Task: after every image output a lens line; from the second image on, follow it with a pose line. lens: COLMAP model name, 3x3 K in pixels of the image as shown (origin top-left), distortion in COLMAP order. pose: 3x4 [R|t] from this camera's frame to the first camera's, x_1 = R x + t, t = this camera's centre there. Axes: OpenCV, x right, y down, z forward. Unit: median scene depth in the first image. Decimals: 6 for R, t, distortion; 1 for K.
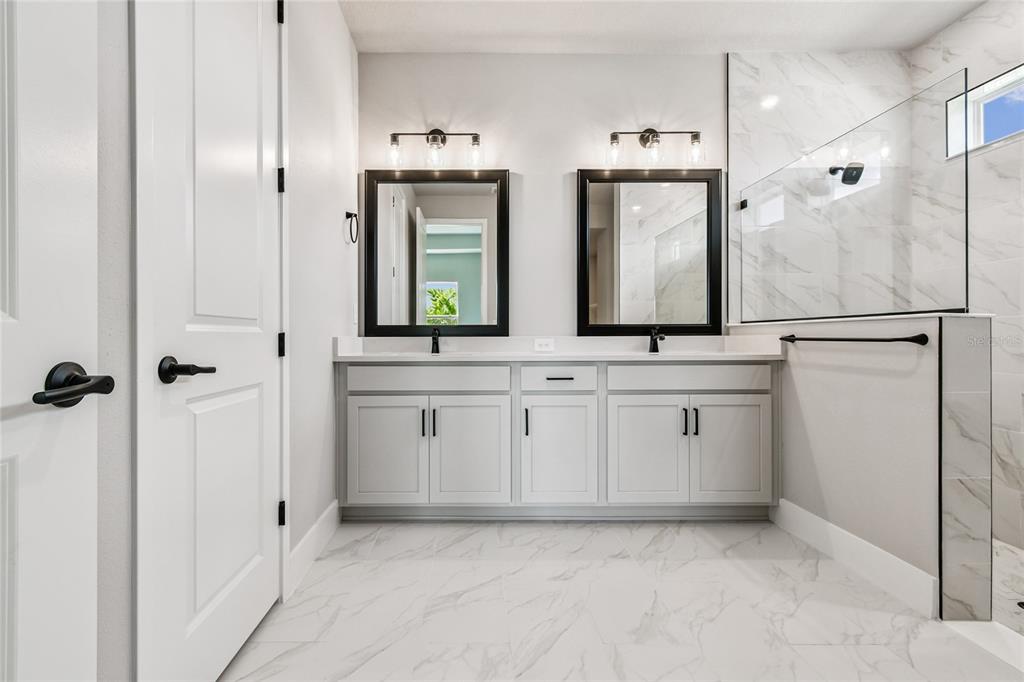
lens RADIAL K [[476.5, 0, 493.4], [0, 476.5, 336.6], [0, 0, 1]] dist [0.000558, -0.000090]
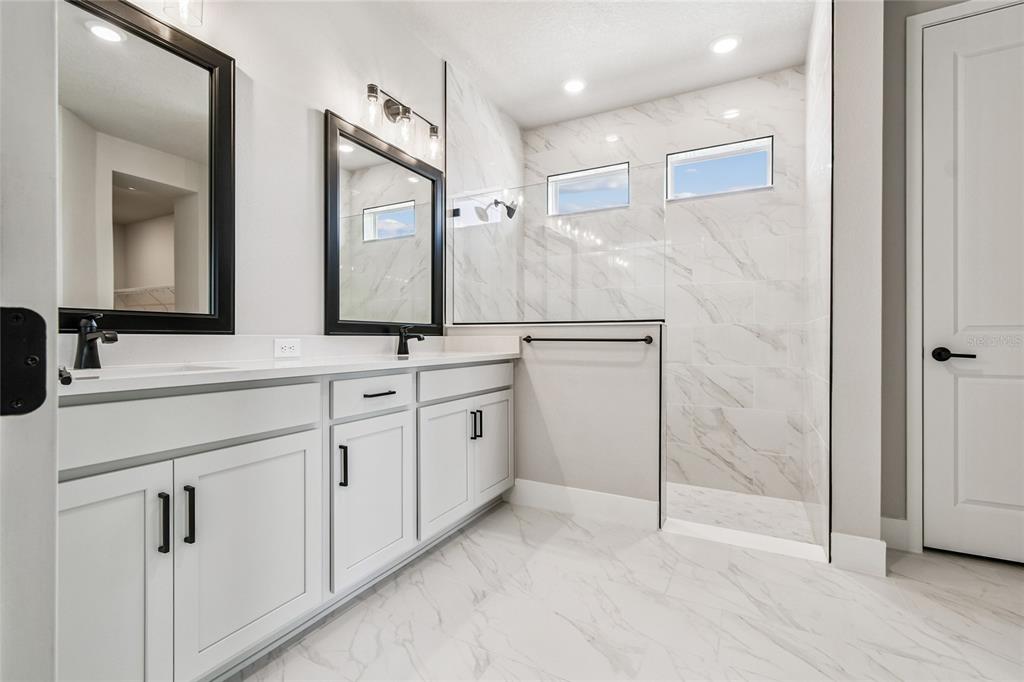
lens RADIAL K [[447.3, 0, 512.0], [0, 447.3, 341.0], [0, 0, 1]] dist [0.000143, -0.000213]
pose [[0.498978, -0.001036, 0.866614, -0.334250], [-0.005435, 0.999976, 0.004325, 0.003887], [-0.866598, -0.006869, 0.498960, 0.478705]]
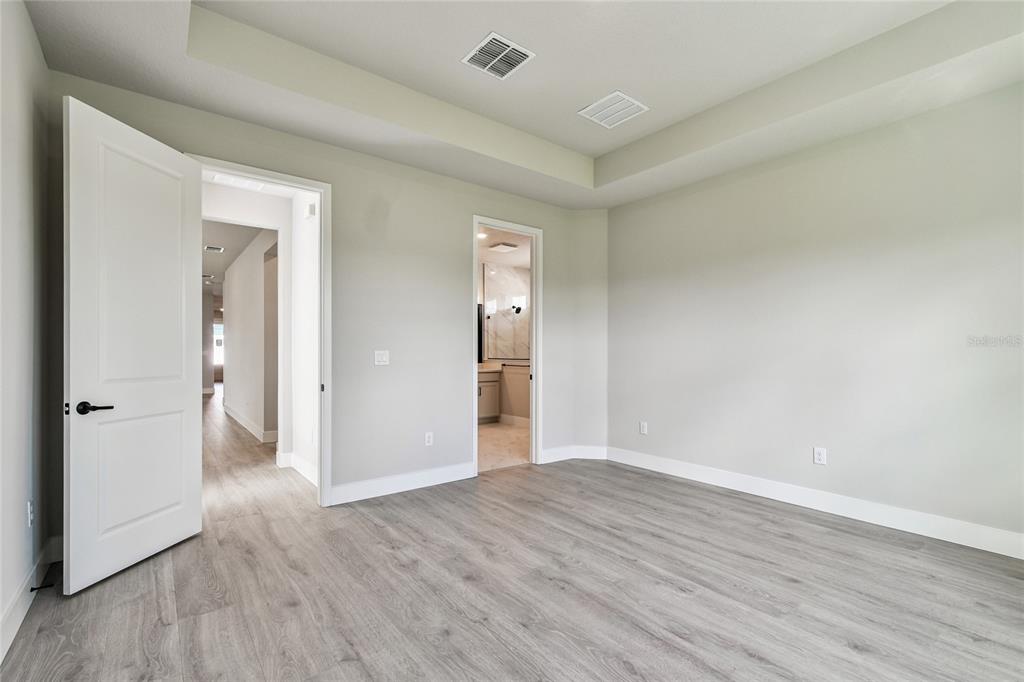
lens RADIAL K [[447.3, 0, 512.0], [0, 447.3, 341.0], [0, 0, 1]] dist [0.000143, -0.000213]
pose [[0.806826, 0.009944, 0.590705, -1.172036], [0.000060, 0.999857, -0.016913, -0.108595], [-0.590789, 0.013681, 0.806710, -1.548264]]
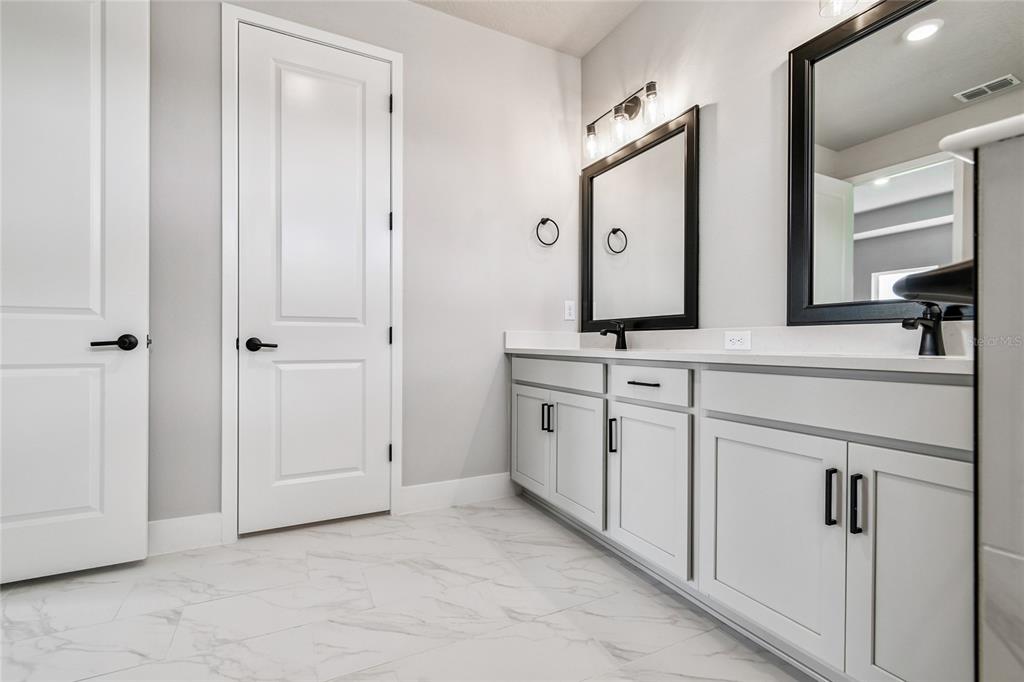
lens RADIAL K [[478.8, 0, 512.0], [0, 478.8, 341.0], [0, 0, 1]] dist [0.001501, 0.000073]
pose [[0.411245, 0.000146, -0.911525, 0.698386], [-0.002994, 0.999995, -0.001191, 0.023724], [0.911520, 0.003219, 0.411244, 0.504906]]
